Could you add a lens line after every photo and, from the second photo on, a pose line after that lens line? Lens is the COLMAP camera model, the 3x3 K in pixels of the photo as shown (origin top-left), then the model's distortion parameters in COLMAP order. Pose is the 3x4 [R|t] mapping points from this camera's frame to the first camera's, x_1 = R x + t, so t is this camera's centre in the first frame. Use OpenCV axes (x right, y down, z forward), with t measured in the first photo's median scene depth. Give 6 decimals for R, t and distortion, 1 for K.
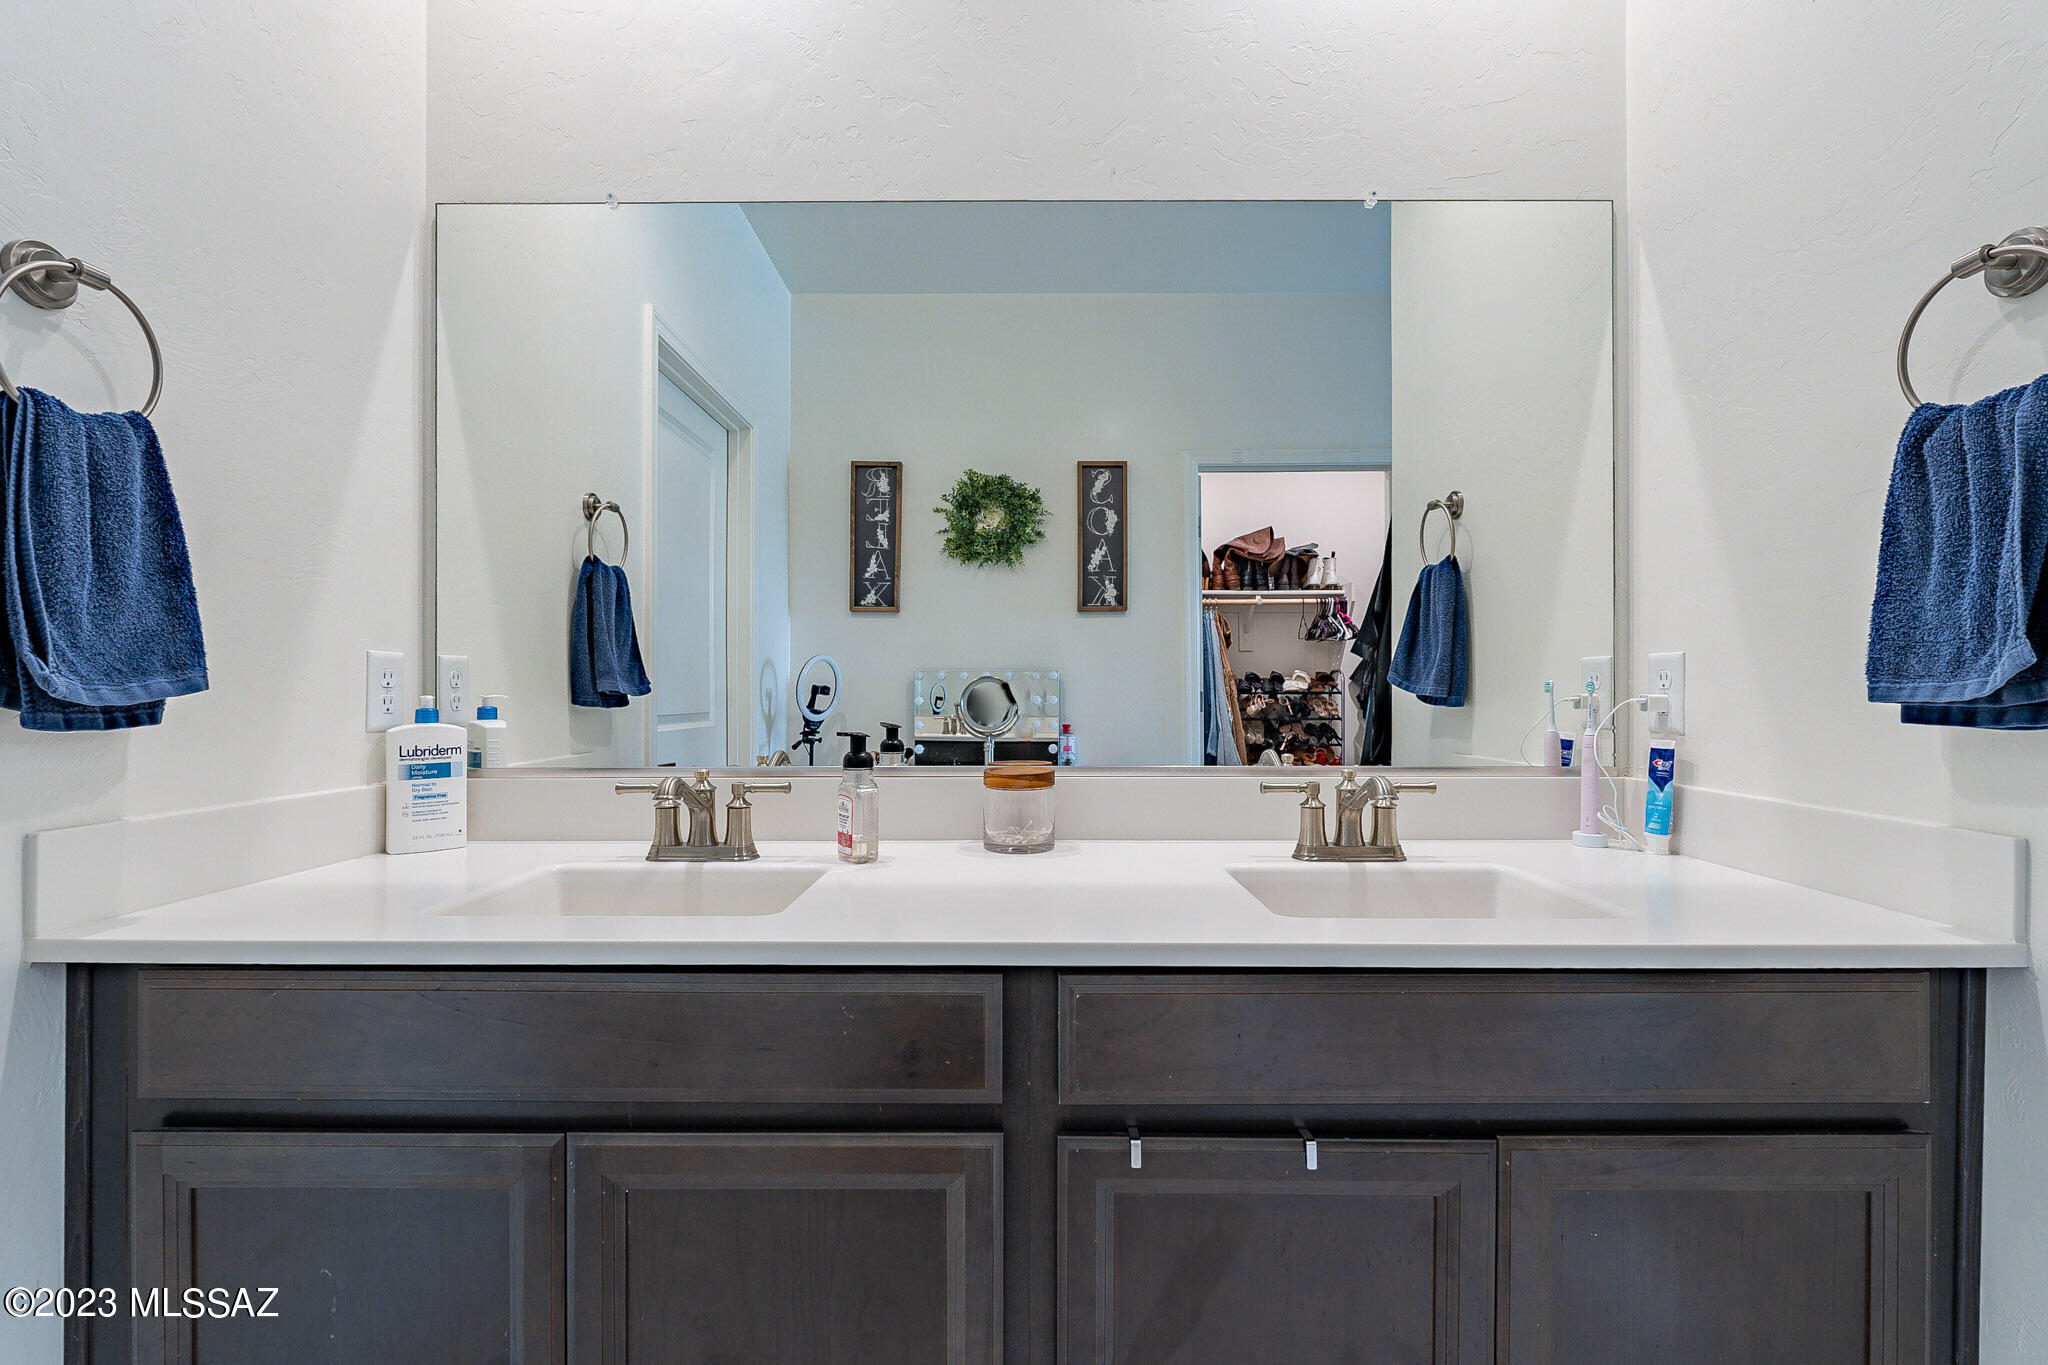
lens RADIAL K [[888.1, 0, 1019.3], [0, 888.1, 683.9], [0, 0, 1]] dist [-0.002323, 0.000057]
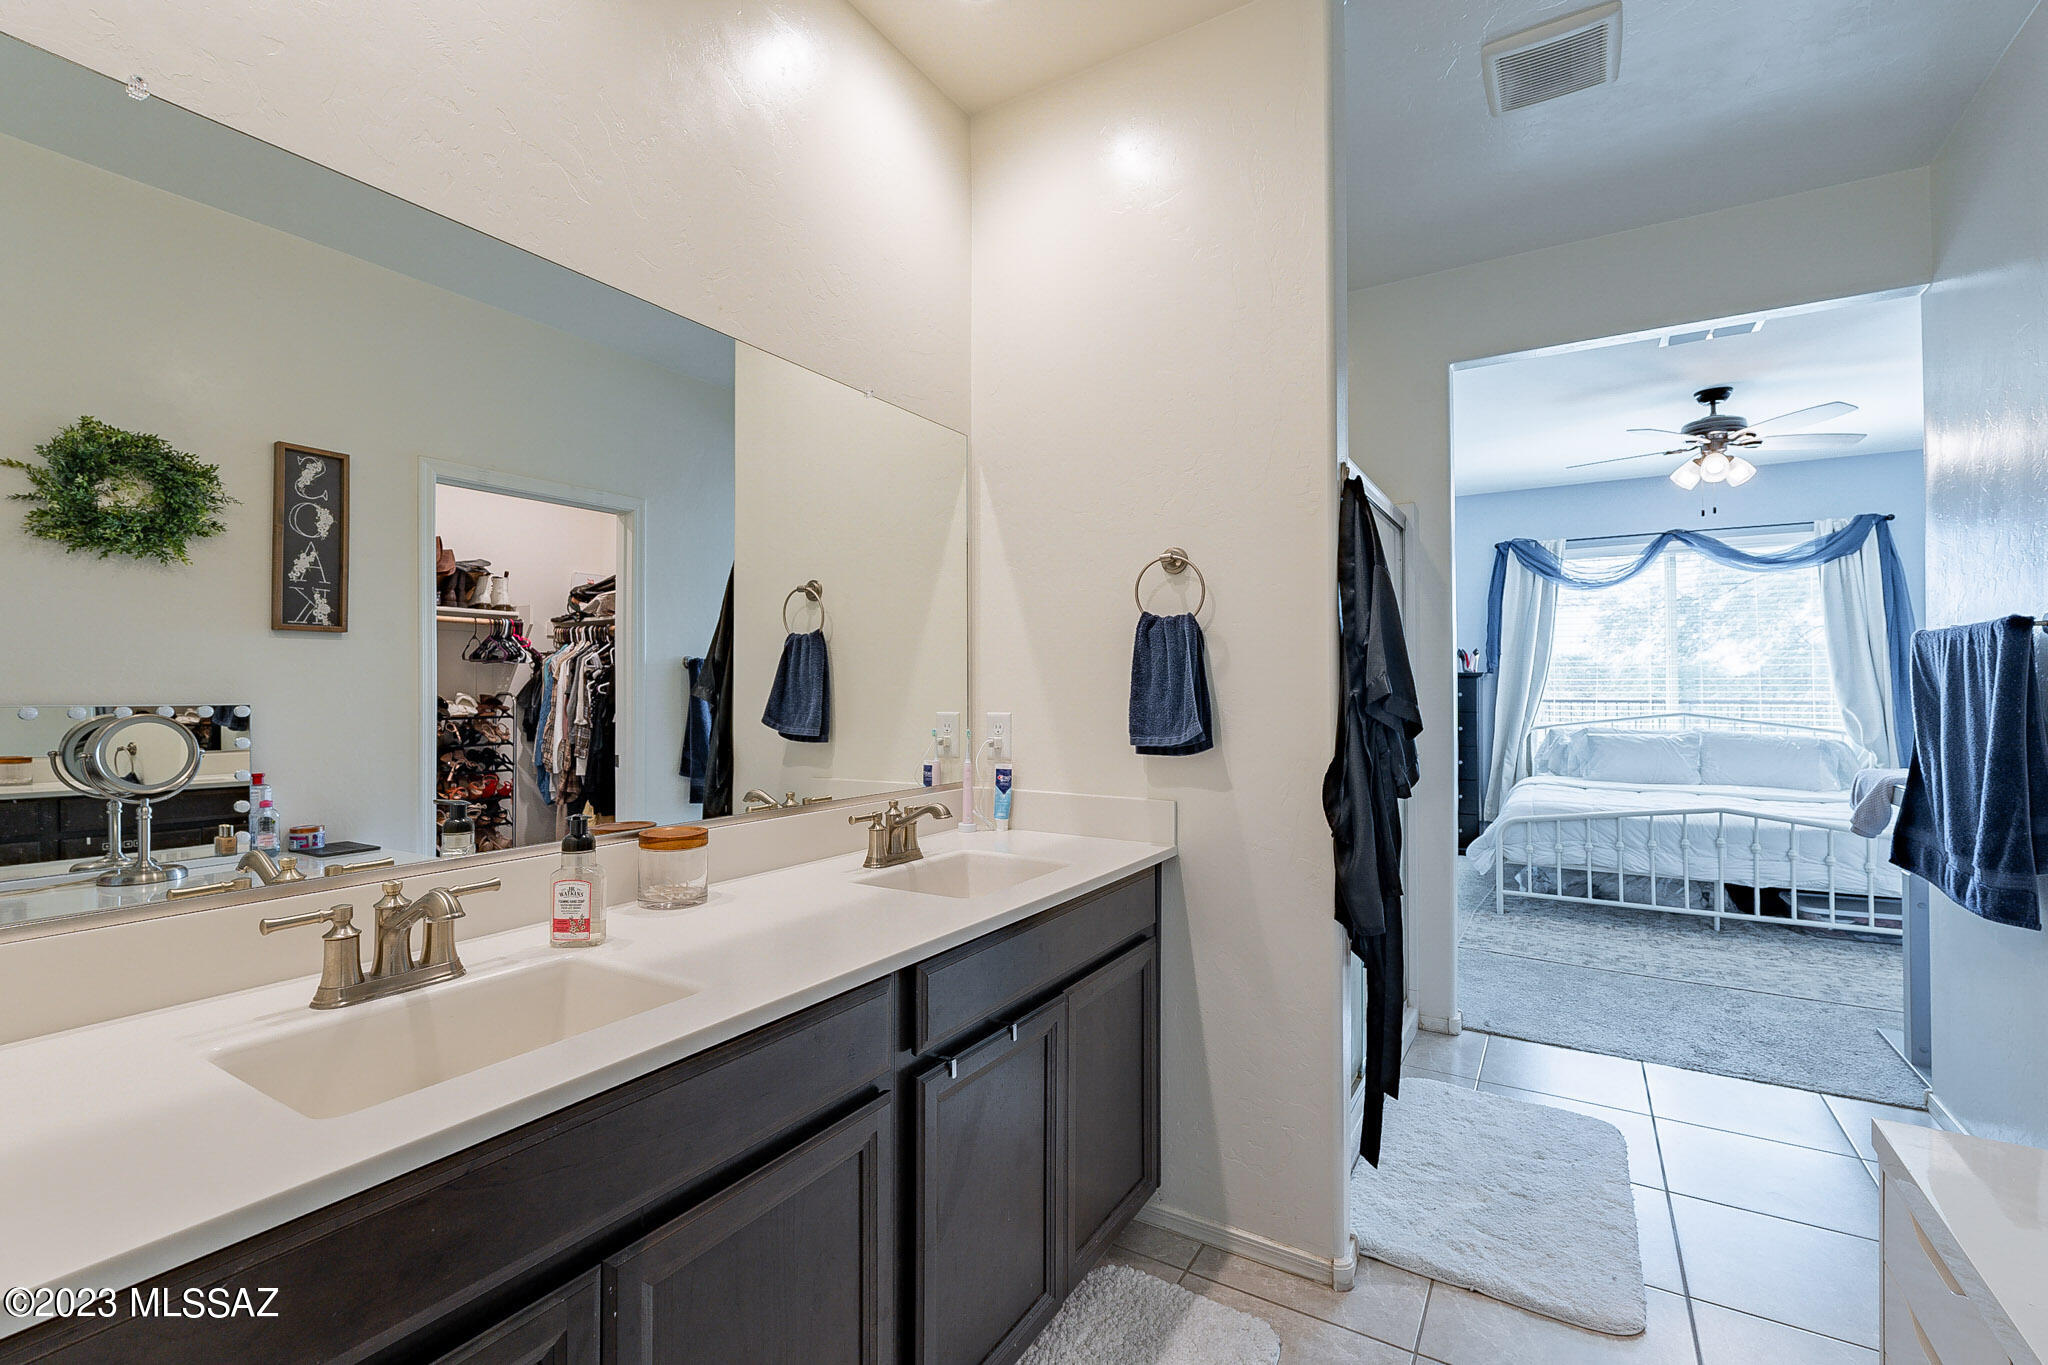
lens RADIAL K [[888.1, 0, 1019.3], [0, 888.1, 683.9], [0, 0, 1]] dist [-0.002323, 0.000057]
pose [[0.524610, 0.006725, 0.851316, -0.260943], [-0.000885, 0.999973, -0.007354, -0.028646], [-0.851342, 0.003105, 0.524601, 0.022065]]
